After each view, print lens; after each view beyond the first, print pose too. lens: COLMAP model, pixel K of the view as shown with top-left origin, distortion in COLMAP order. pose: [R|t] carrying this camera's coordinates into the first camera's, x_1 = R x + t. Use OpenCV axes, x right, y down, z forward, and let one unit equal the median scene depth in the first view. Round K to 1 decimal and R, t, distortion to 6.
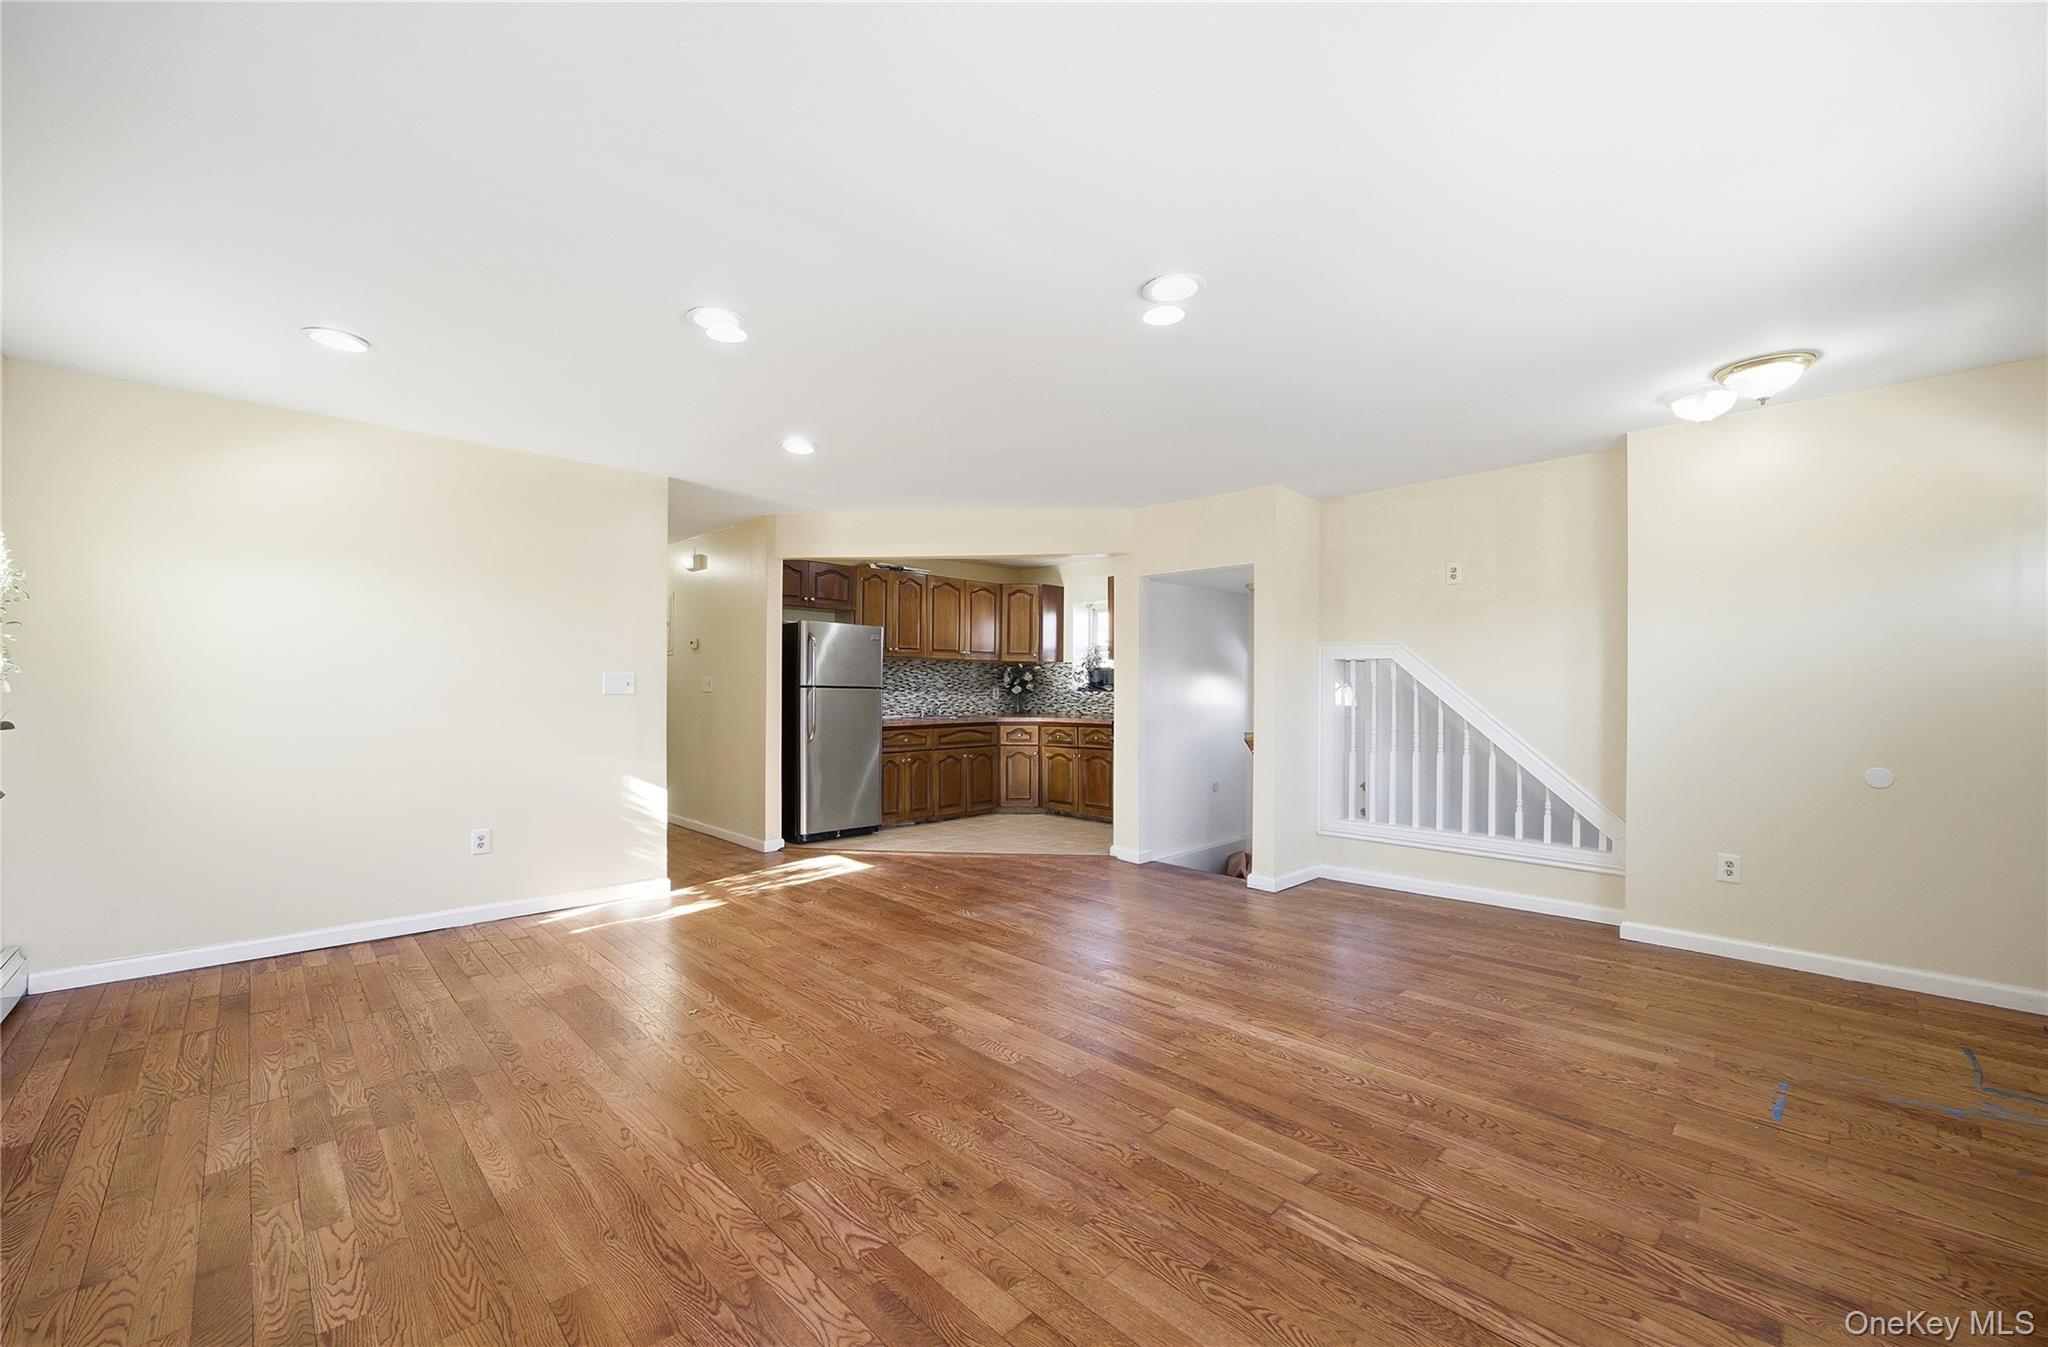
lens RADIAL K [[817.2, 0, 1023.2], [0, 817.2, 676.0], [0, 0, 1]] dist [-0.001355, 0.001975]
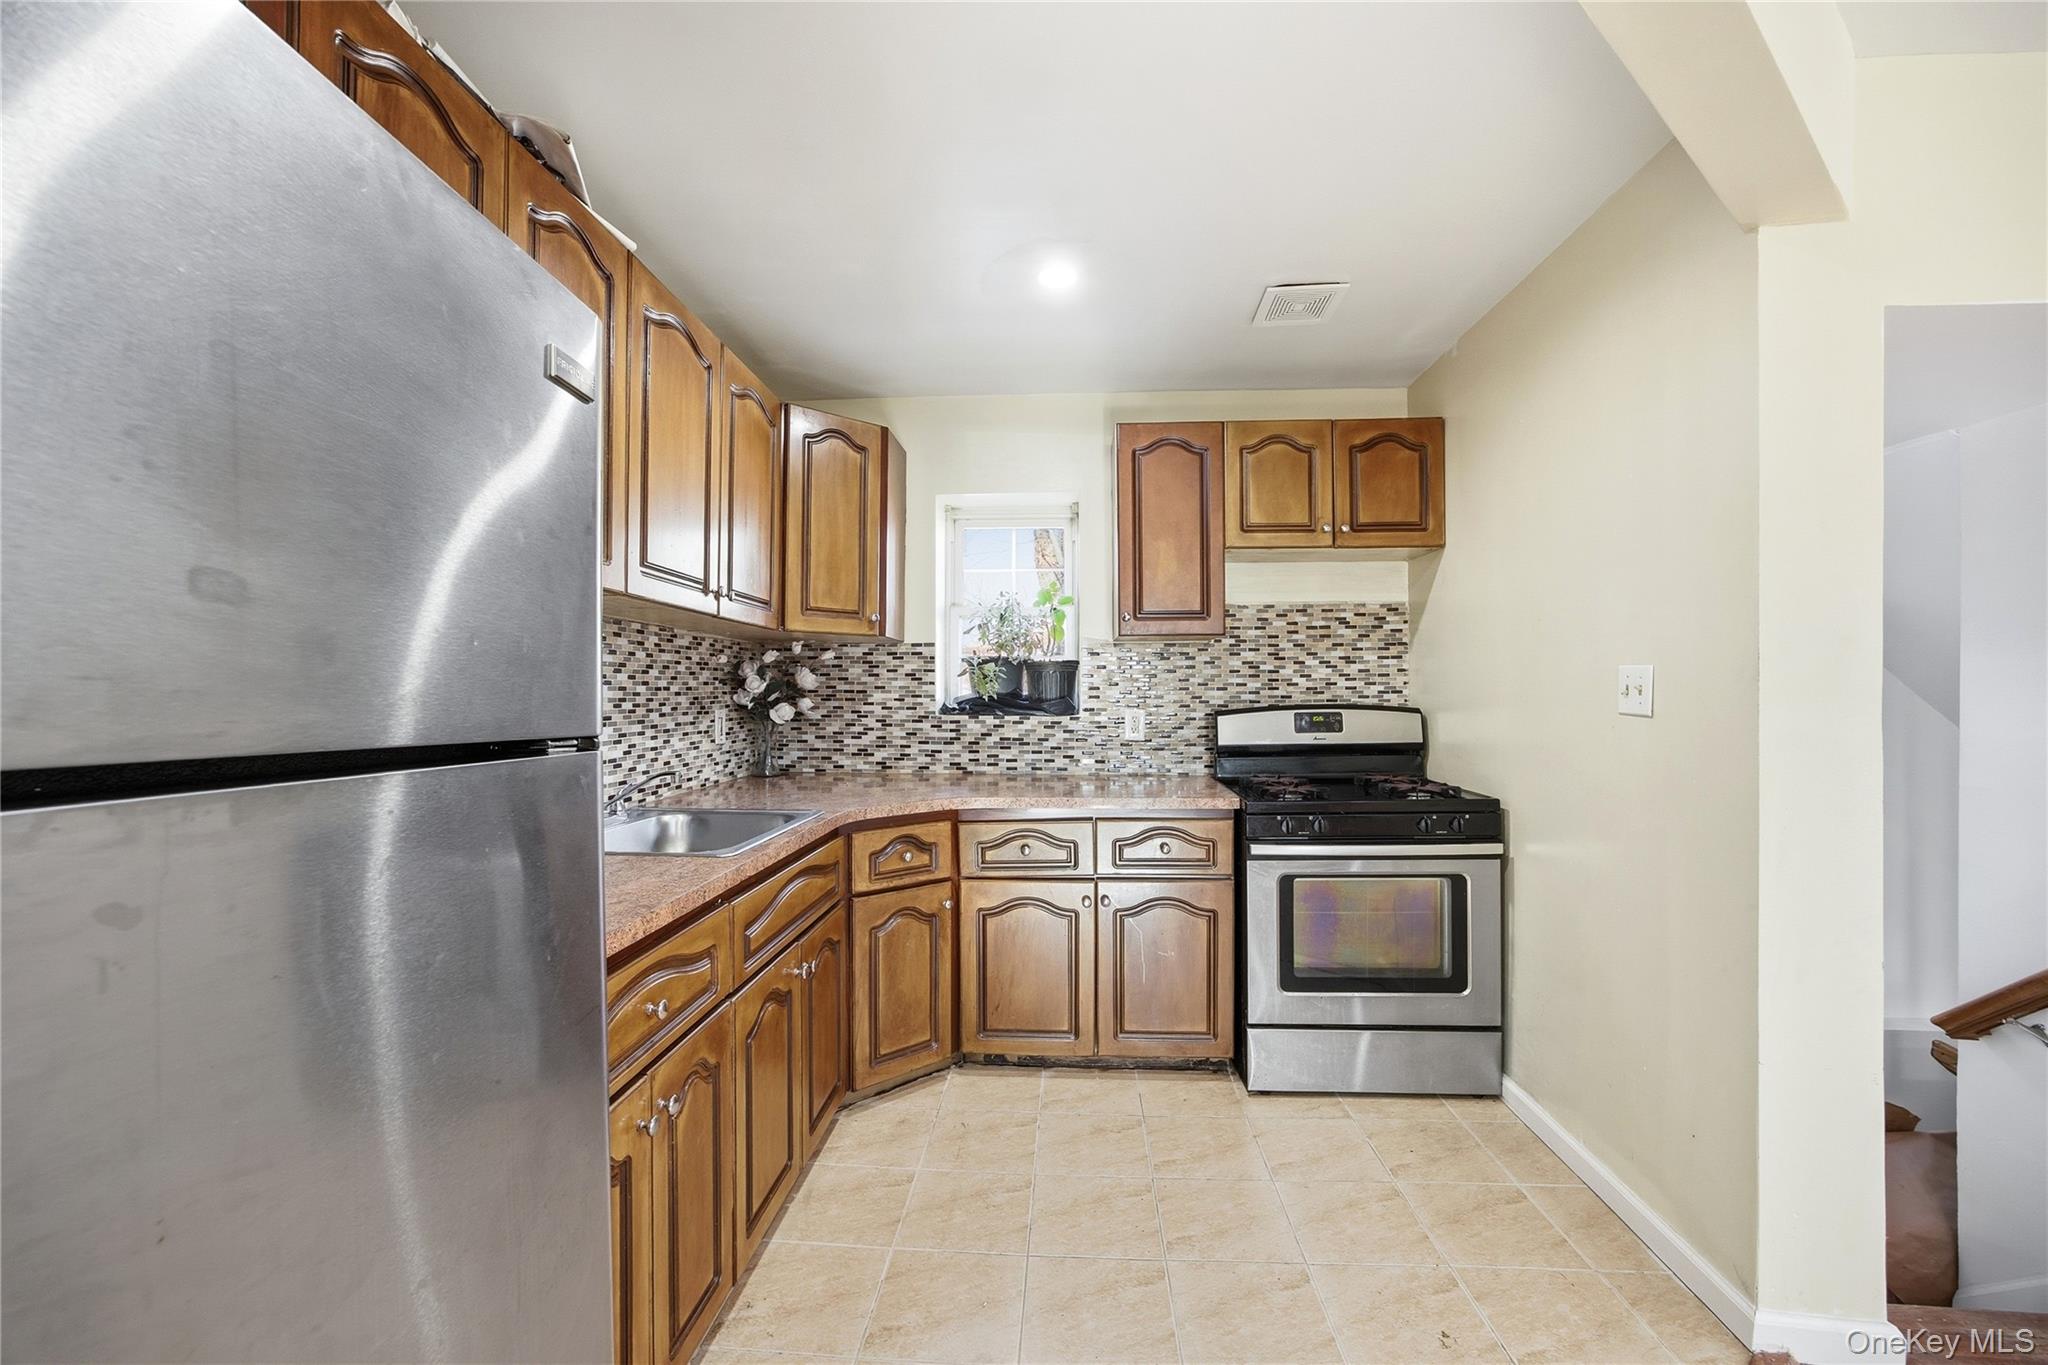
lens RADIAL K [[817.2, 0, 1027.6], [0, 817.2, 692.9], [0, 0, 1]] dist [-0.001355, 0.001975]
pose [[0.740447, -0.001458, 0.672113, -0.182507], [-0.006344, 0.999938, 0.009159, 0.003766], [-0.672085, -0.011046, 0.740392, 0.707739]]
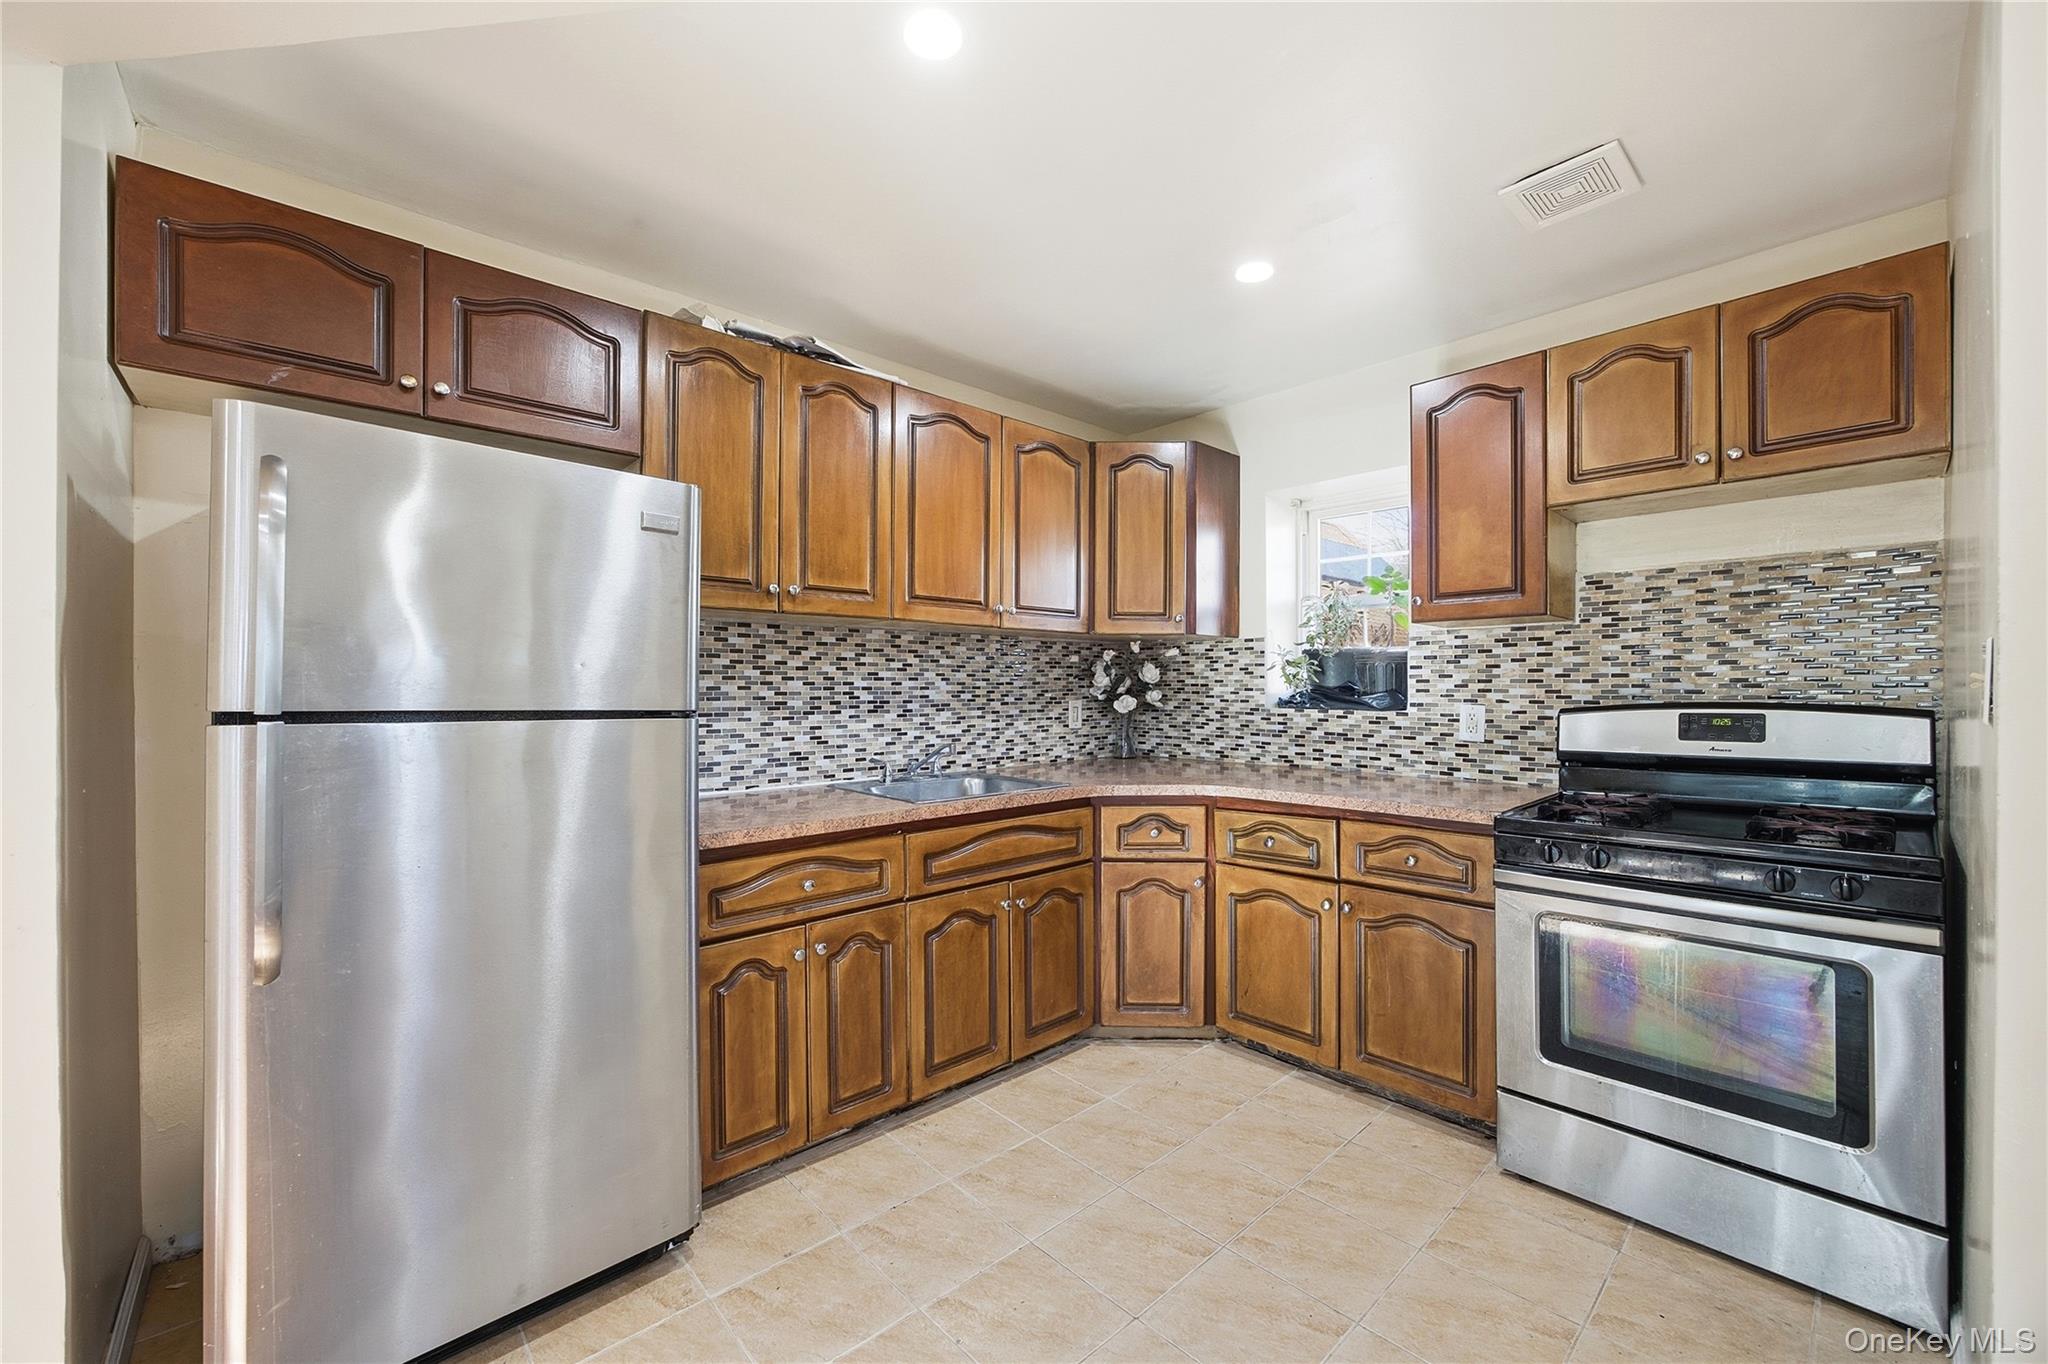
lens RADIAL K [[817.2, 0, 1039.9], [0, 817.2, 689.1], [0, 0, 1]] dist [-0.001355, 0.001975]
pose [[0.999779, -0.003018, -0.020806, -0.046057], [0.003326, 0.999885, 0.014785, 0.002665], [0.020759, -0.014851, 0.999674, 0.618800]]
